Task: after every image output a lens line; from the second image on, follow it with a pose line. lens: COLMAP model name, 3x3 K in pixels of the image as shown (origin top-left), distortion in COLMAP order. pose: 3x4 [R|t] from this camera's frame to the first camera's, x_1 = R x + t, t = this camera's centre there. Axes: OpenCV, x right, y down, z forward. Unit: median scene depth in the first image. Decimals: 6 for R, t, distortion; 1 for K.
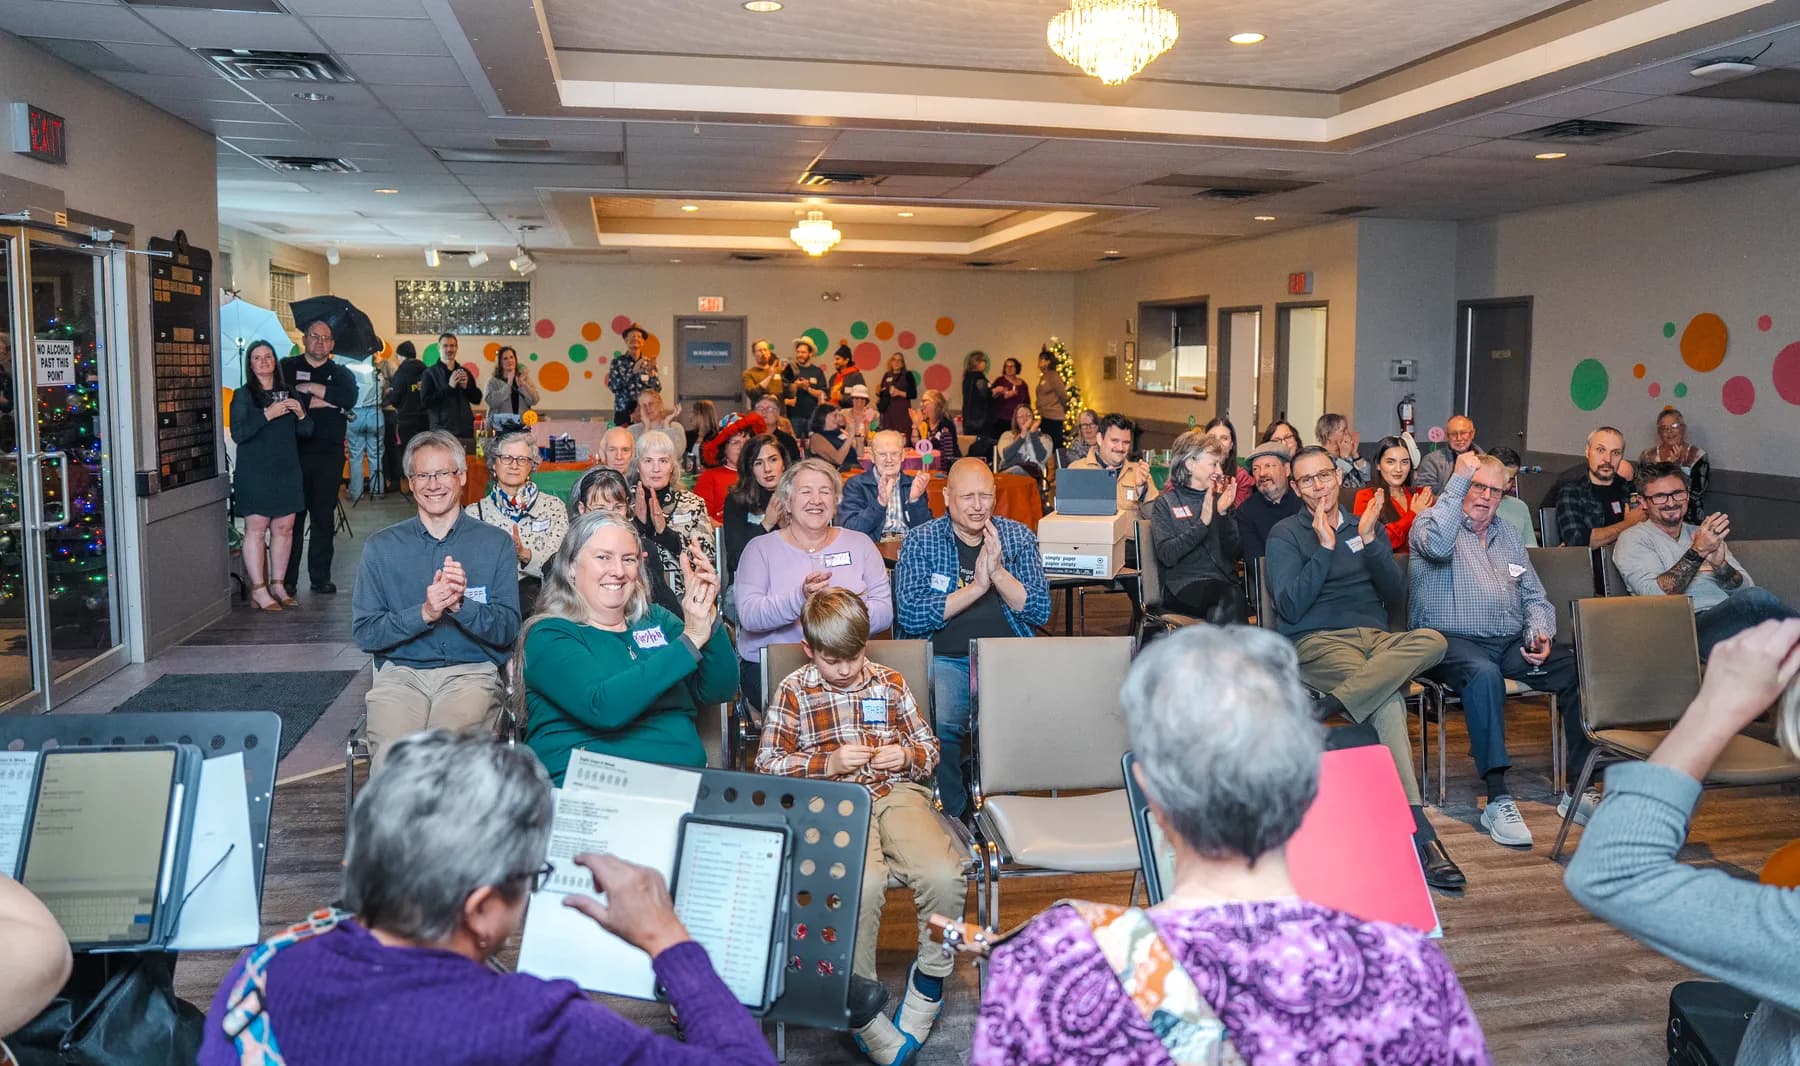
lens RADIAL K [[1298.9, 0, 896.0], [0, 1298.9, 533.9], [0, 0, 1]] dist [-0.007901, 0.000112]
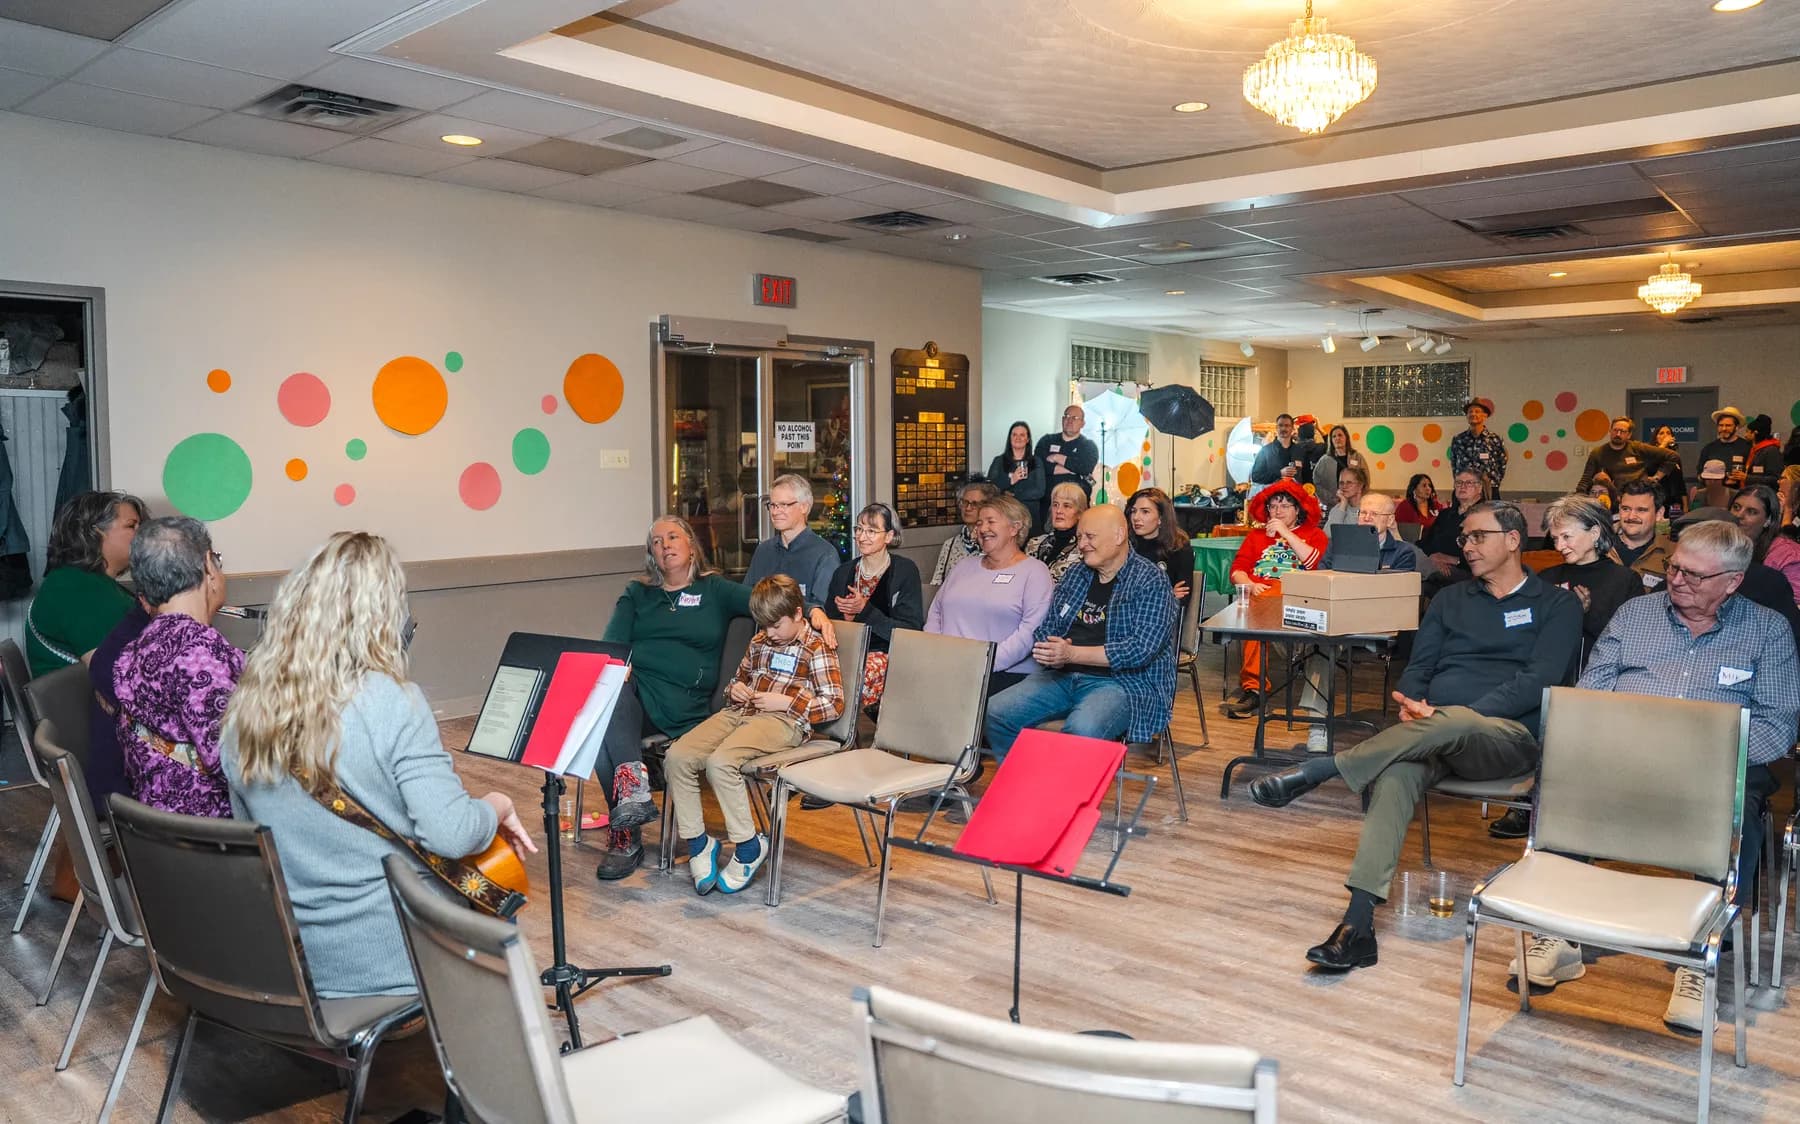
lens RADIAL K [[1319.5, 0, 898.7], [0, 1319.5, 557.7], [0, 0, 1]] dist [-0.006447, 0.001960]
pose [[0.638073, 0.056380, -0.767909, 0.432104], [-0.096011, 0.995358, -0.006698, 0.005826], [0.763967, 0.078001, 0.640524, 0.073926]]
